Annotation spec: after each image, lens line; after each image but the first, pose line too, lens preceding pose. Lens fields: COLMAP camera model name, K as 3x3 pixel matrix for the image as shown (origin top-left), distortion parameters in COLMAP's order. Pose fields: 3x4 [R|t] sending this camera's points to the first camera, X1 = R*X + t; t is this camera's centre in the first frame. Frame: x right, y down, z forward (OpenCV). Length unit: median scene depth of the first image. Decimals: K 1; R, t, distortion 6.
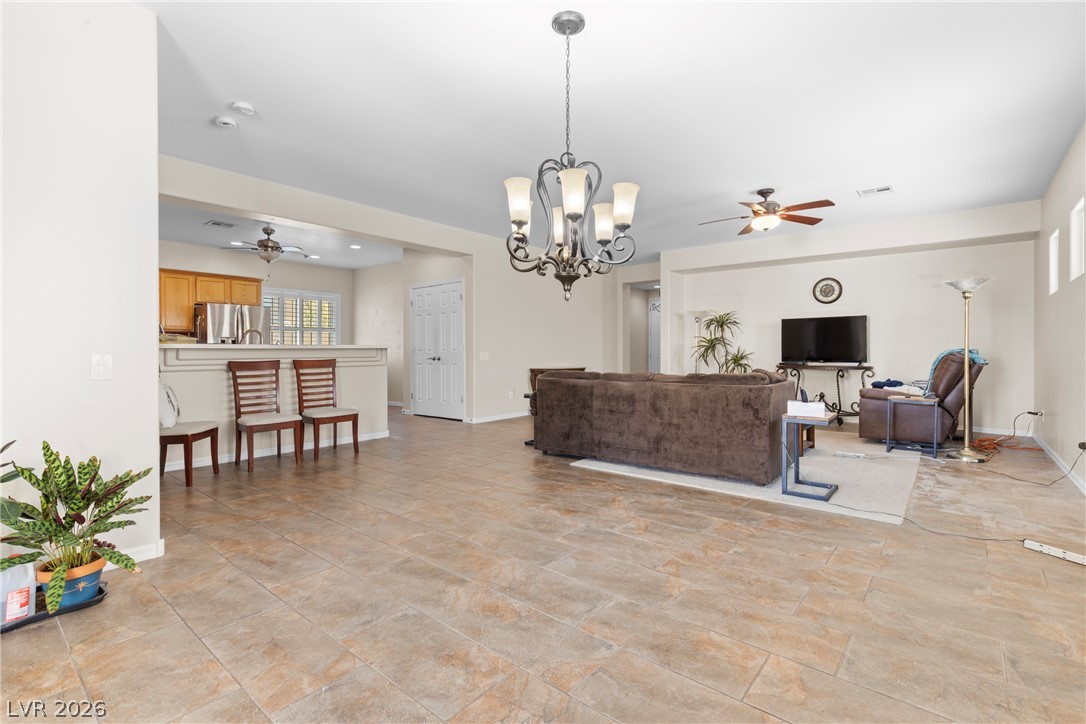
lens RADIAL K [[494.1, 0, 541.0], [0, 494.1, 352.2], [0, 0, 1]] dist [0.001609, -0.000102]
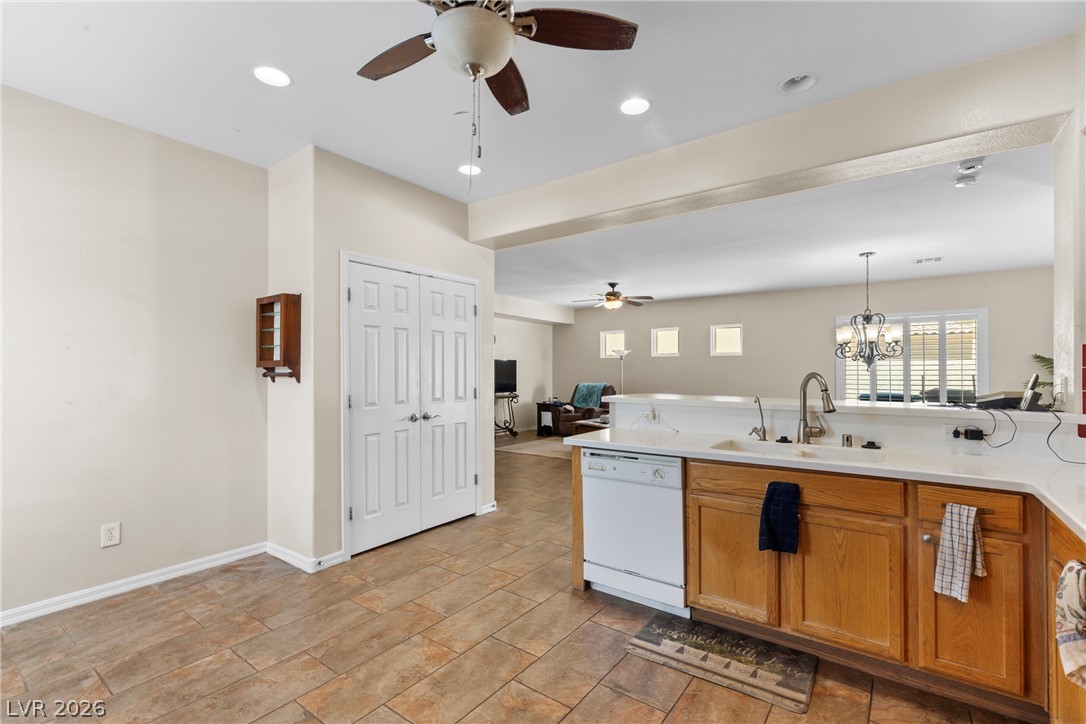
lens RADIAL K [[492.0, 0, 548.2], [0, 492.0, 368.2], [0, 0, 1]] dist [0.010893, -0.000536]
pose [[-0.073463, 0.007989, 0.997266, -1.880293], [-0.000527, 0.999967, -0.008049, -0.088332], [-0.997298, -0.001117, -0.073456, 2.313030]]
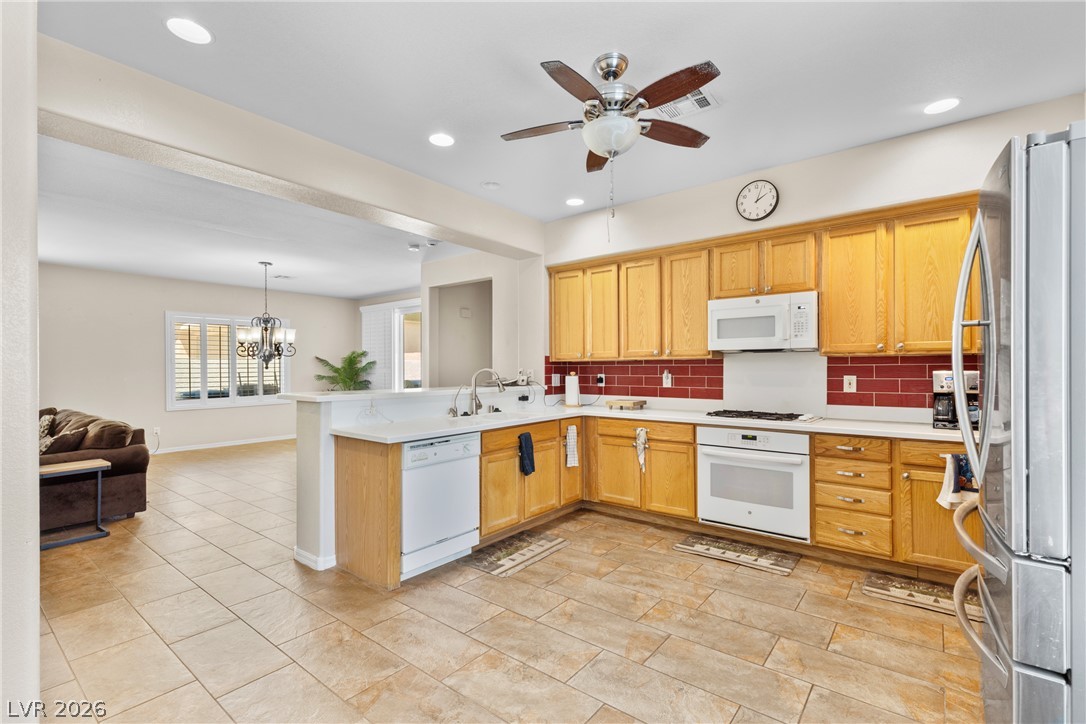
lens RADIAL K [[492.0, 0, 548.2], [0, 492.0, 368.2], [0, 0, 1]] dist [0.010893, -0.000536]
pose [[-0.999093, 0.007520, -0.041906, -1.147952], [0.007504, 0.999972, 0.000551, -0.086734], [0.041909, 0.000236, -0.999121, 3.180126]]
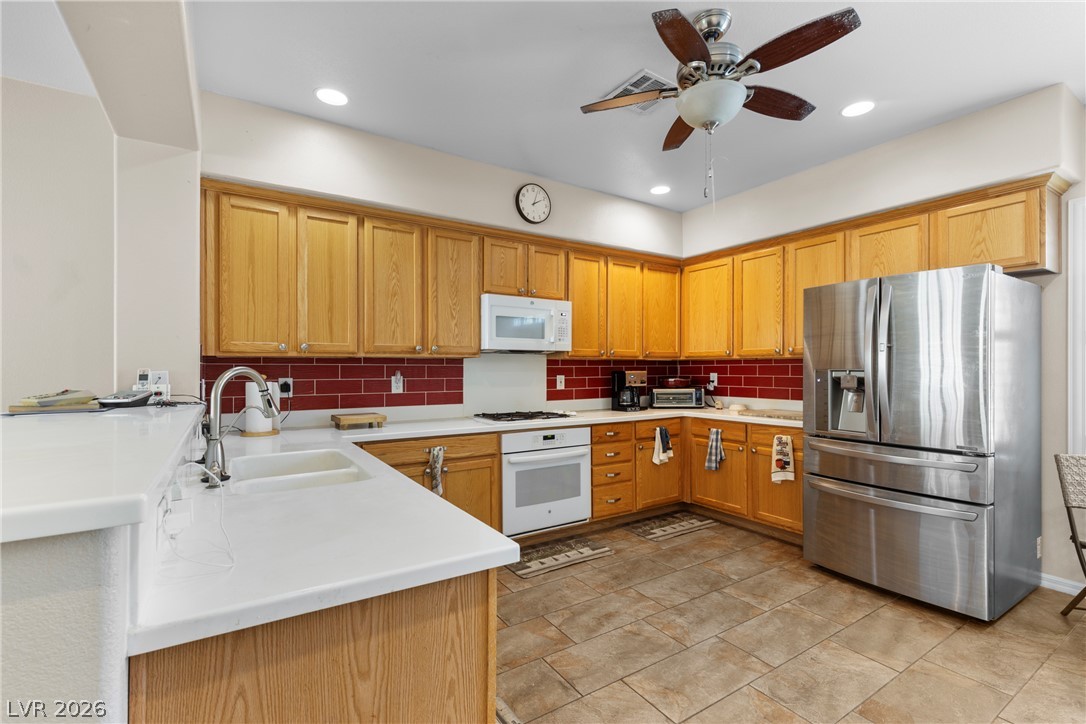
lens RADIAL K [[490.2, 0, 548.4], [0, 490.2, 367.3], [0, 0, 1]] dist [0.015752, -0.000203]
pose [[-0.274771, 0.001984, -0.961508, -0.522027], [0.000711, 0.999998, 0.001861, -0.088479], [0.961509, -0.000172, -0.274772, 2.326917]]
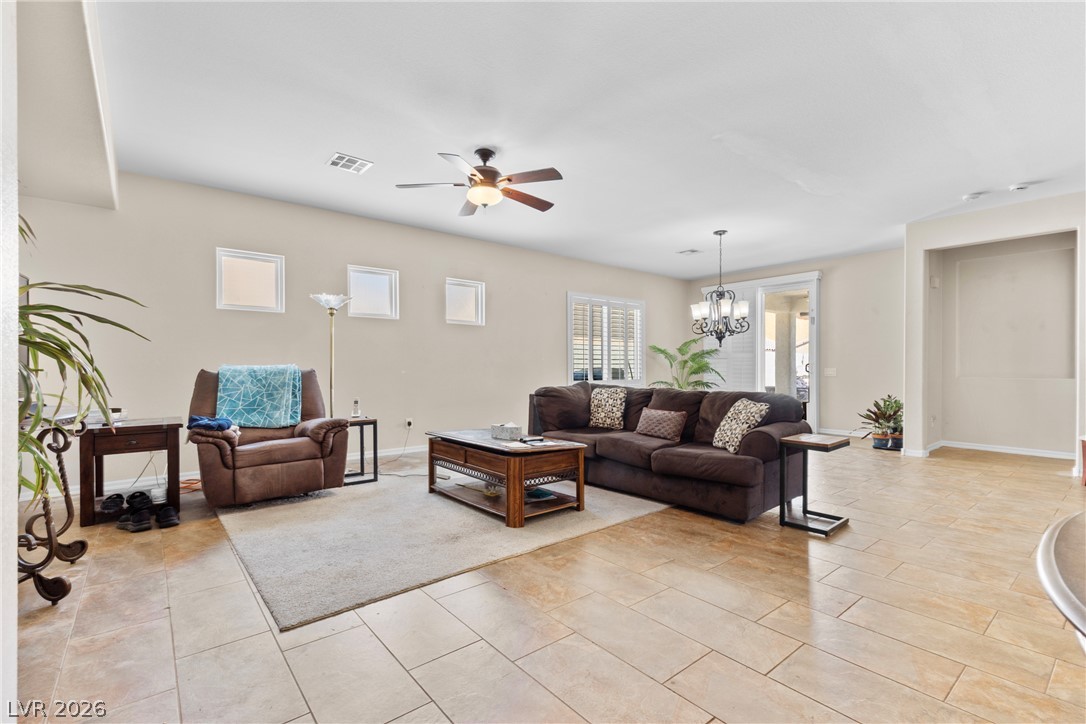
lens RADIAL K [[490.0, 0, 545.2], [0, 490.0, 377.2], [0, 0, 1]] dist [0.002199, -0.000118]
pose [[-0.985063, -0.000586, 0.172192, 0.416148], [0.002760, 0.999812, 0.019190, -0.002999], [-0.172171, 0.019379, -0.984876, 3.020076]]
